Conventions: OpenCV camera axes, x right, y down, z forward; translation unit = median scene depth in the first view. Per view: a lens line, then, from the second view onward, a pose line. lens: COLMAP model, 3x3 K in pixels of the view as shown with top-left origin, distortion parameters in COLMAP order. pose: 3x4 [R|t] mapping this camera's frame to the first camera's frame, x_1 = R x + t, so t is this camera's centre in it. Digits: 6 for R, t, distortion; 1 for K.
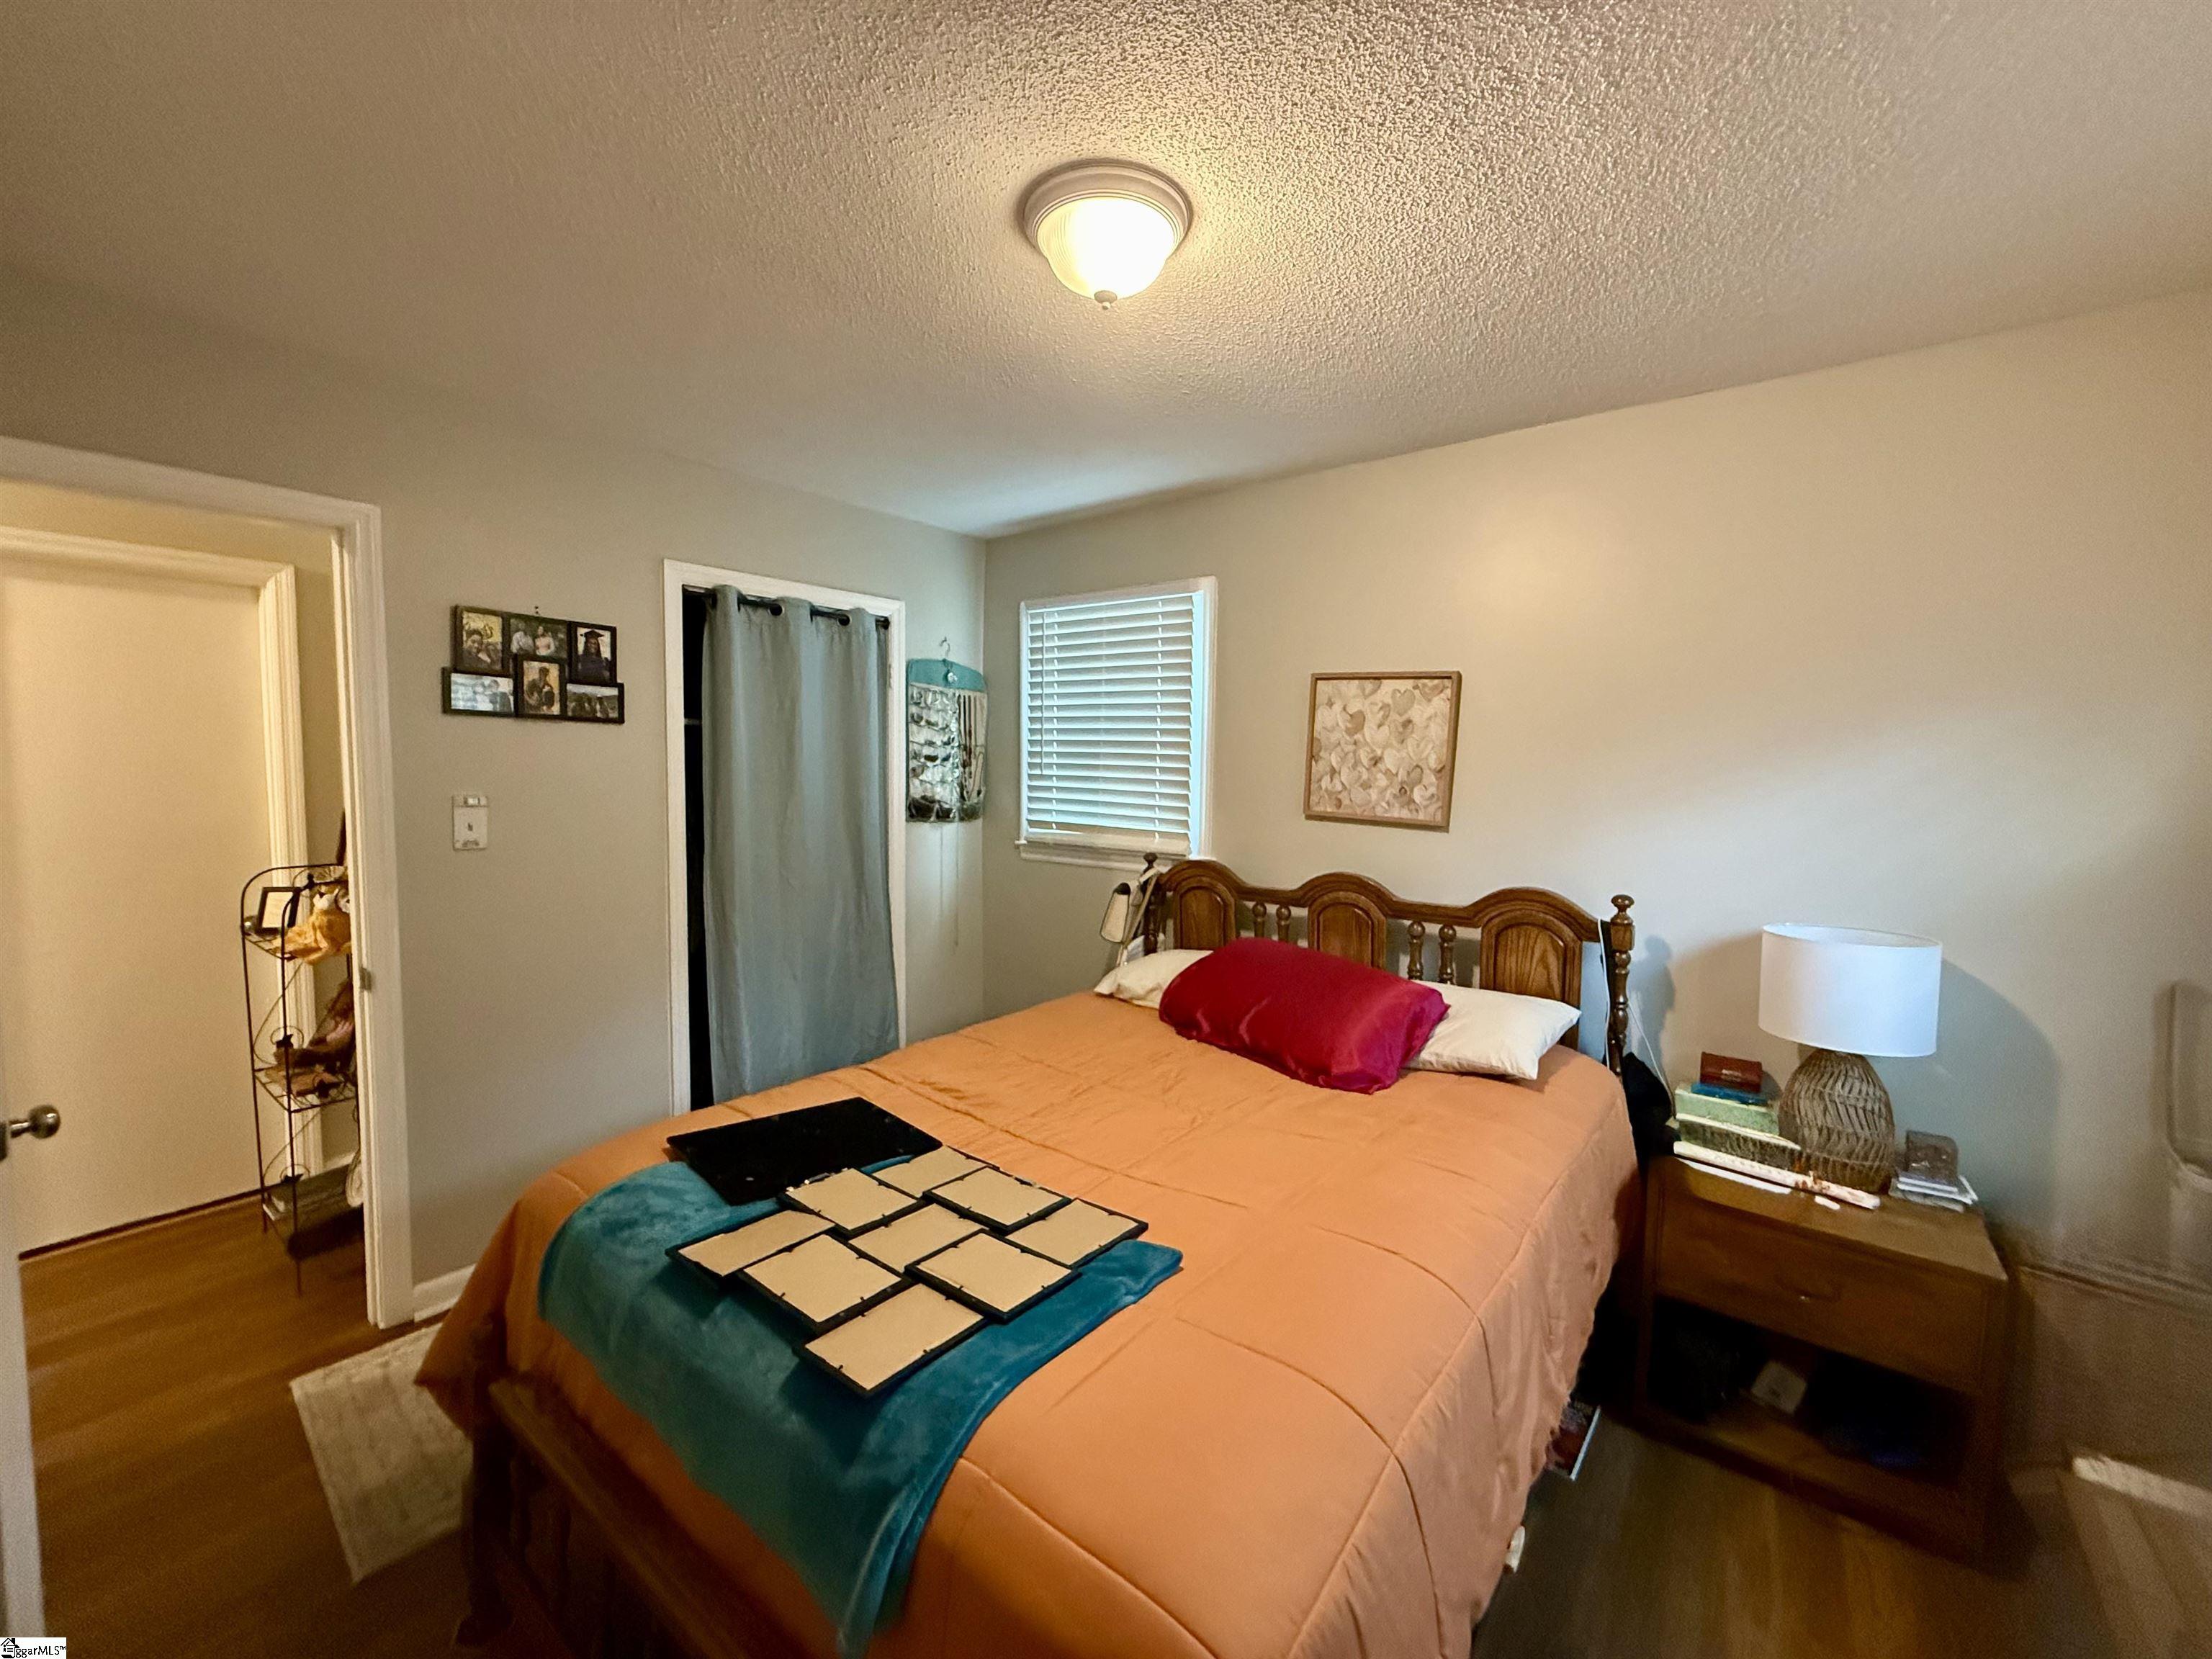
lens RADIAL K [[885.6, 0, 1109.4], [0, 885.6, 830.5], [0, 0, 1]] dist [0.001011, -0.000354]
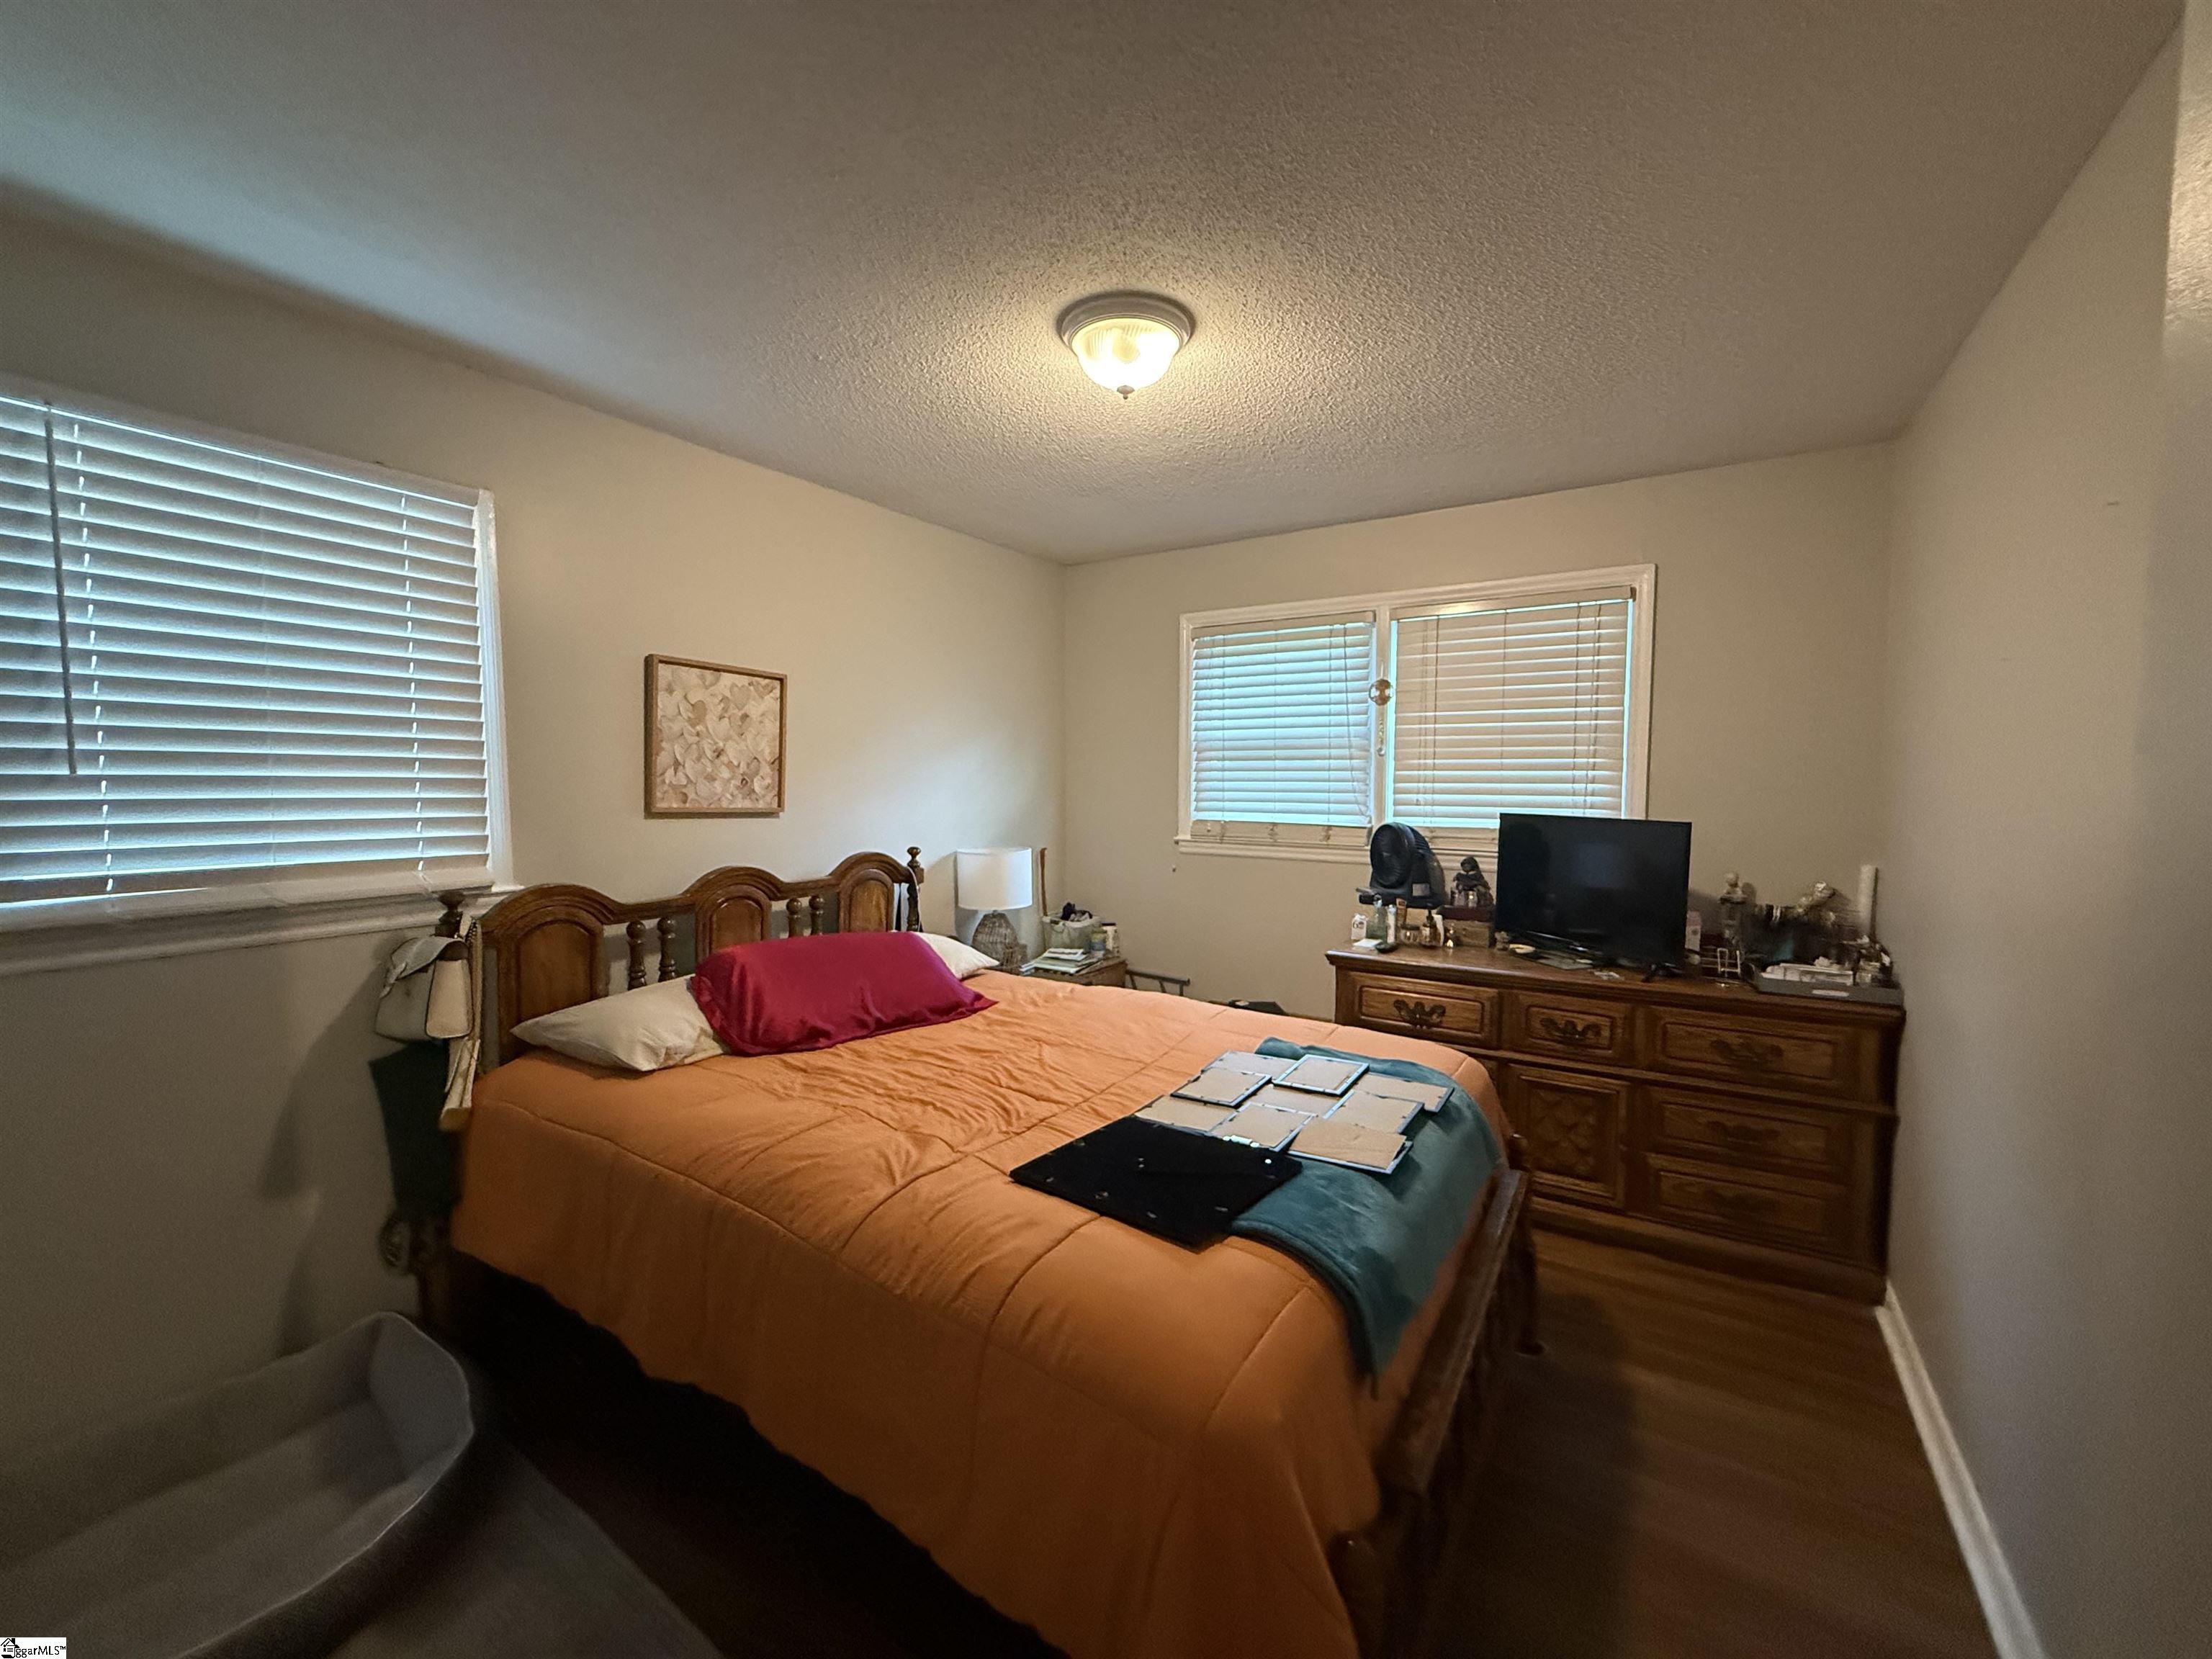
lens RADIAL K [[885.6, 0, 1106.8], [0, 885.6, 817.9], [0, 0, 1]] dist [0.001011, -0.000354]
pose [[-0.095531, -0.070217, 0.992947, -0.731850], [0.064438, 0.994980, 0.076561, -0.054076], [-0.993339, 0.071297, -0.090527, 0.660419]]
